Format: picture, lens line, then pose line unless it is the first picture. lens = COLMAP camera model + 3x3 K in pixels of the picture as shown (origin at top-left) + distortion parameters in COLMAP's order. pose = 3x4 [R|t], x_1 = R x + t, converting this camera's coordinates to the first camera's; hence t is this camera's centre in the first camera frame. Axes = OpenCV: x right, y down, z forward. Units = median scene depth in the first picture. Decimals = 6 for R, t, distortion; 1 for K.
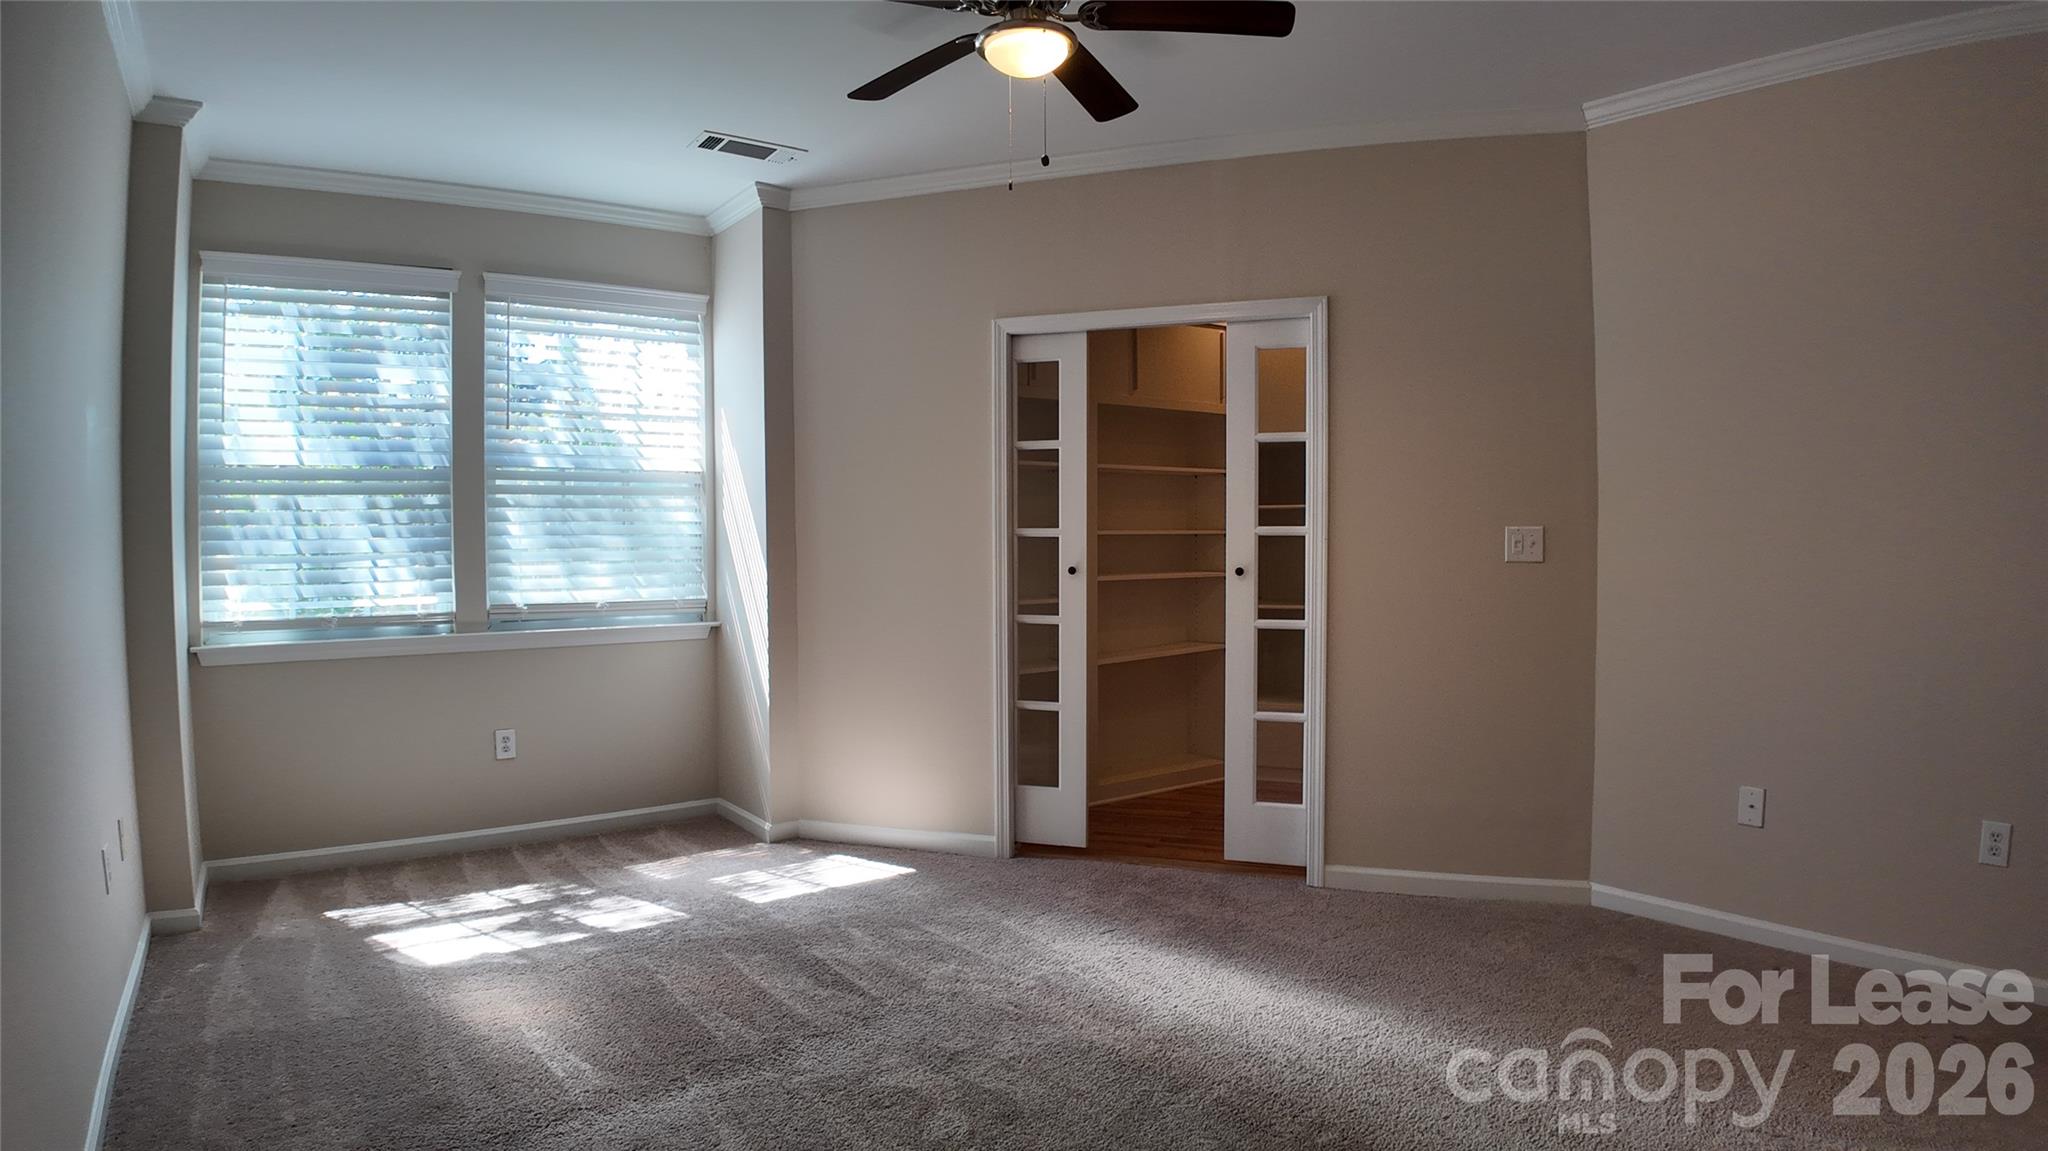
lens RADIAL K [[1087.9, 0, 1020.9], [0, 1087.9, 580.8], [0, 0, 1]] dist [-0.101126, -0.014780]
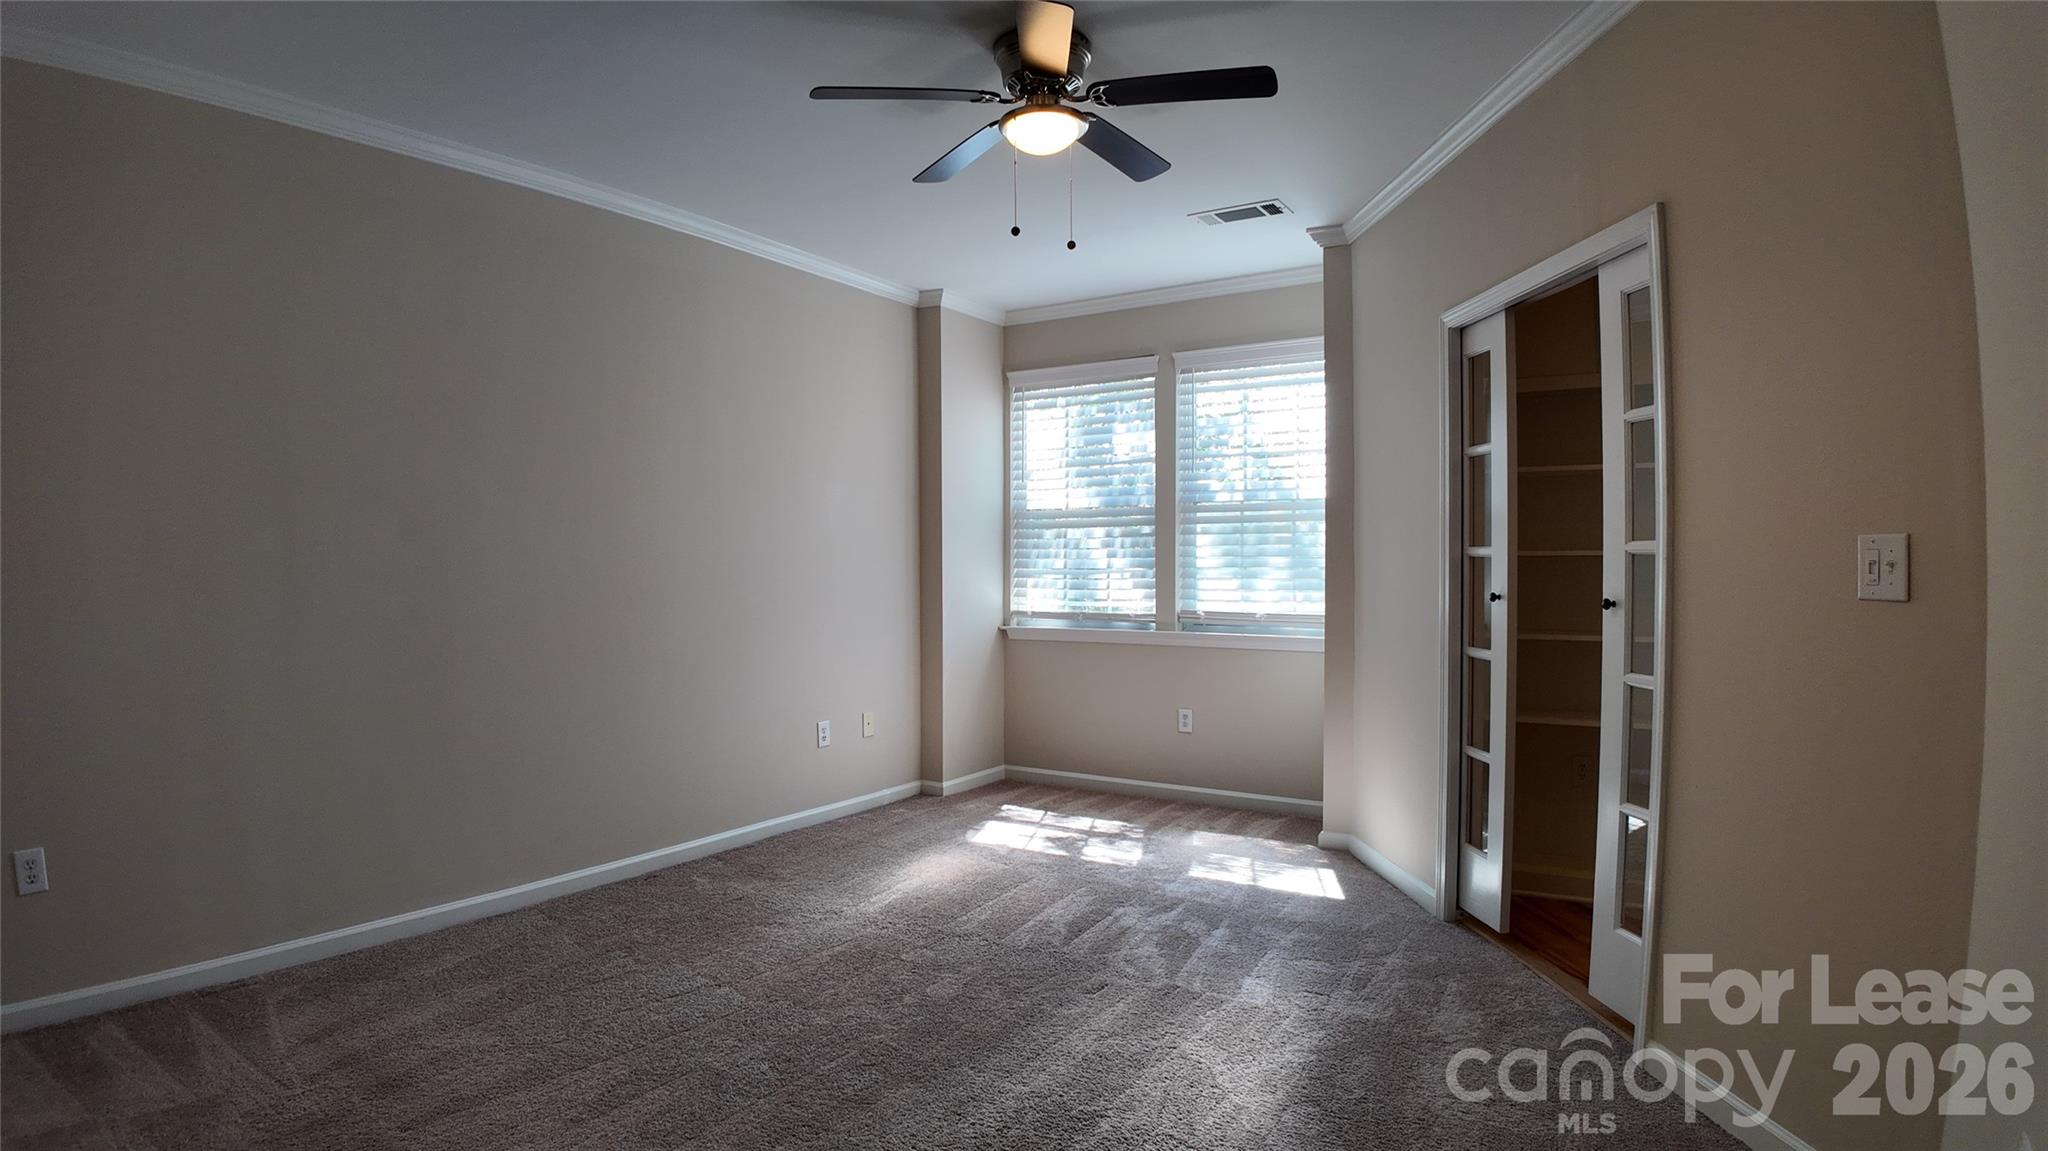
lens RADIAL K [[1087.9, 0, 1026.6], [0, 1087.9, 583.0], [0, 0, 1]] dist [-0.101126, -0.014780]
pose [[0.360346, 0.019672, -0.932611, 0.693369], [-0.039206, 0.999214, 0.005928, -0.011525], [0.931995, 0.034428, 0.360833, 0.370828]]
